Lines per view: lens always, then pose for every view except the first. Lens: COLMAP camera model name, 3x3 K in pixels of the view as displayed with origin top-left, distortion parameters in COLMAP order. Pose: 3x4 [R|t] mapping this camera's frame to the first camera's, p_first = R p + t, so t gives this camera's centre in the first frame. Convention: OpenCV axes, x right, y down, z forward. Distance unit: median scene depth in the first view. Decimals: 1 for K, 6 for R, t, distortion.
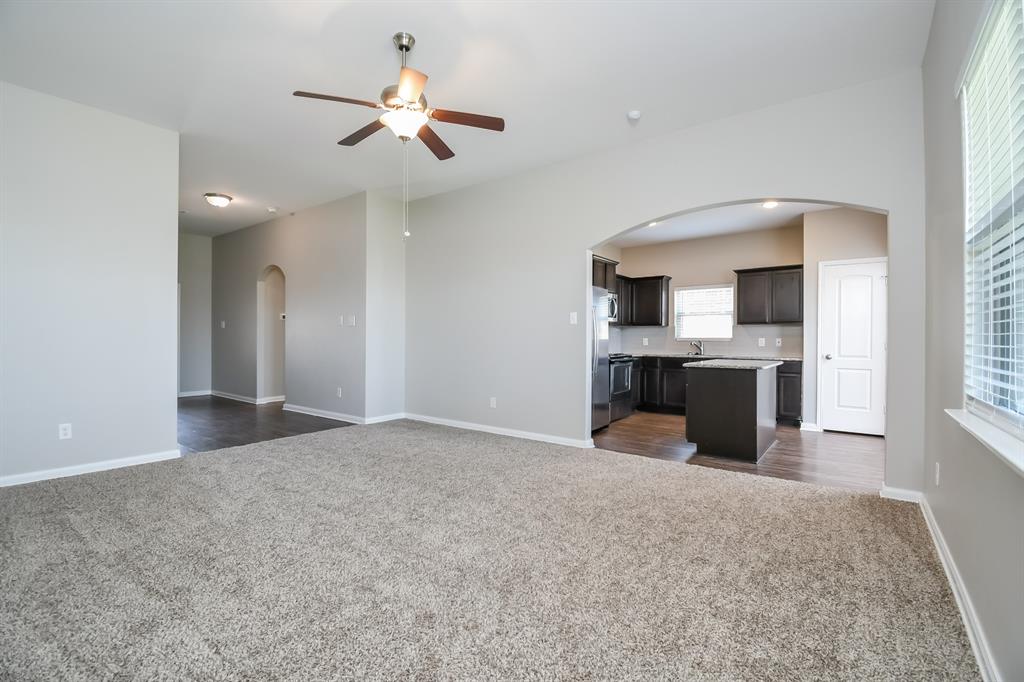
lens RADIAL K [[463.3, 0, 510.0], [0, 463.3, 340.8], [0, 0, 1]] dist [-0.002174, -0.001895]
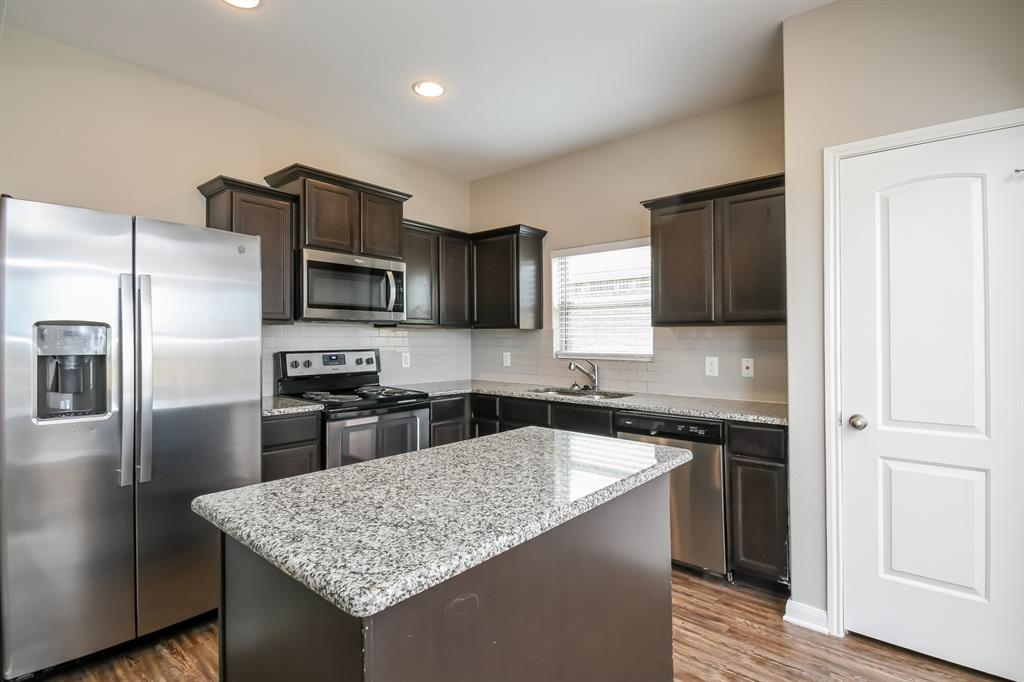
lens RADIAL K [[483.2, 0, 529.5], [0, 483.2, 322.5], [0, 0, 1]] dist [-0.023937, -0.001280]
pose [[0.998731, -0.002864, -0.050280, 0.411301], [0.001005, 0.999316, -0.036959, -0.022408], [0.050351, 0.036862, 0.998051, 0.560781]]
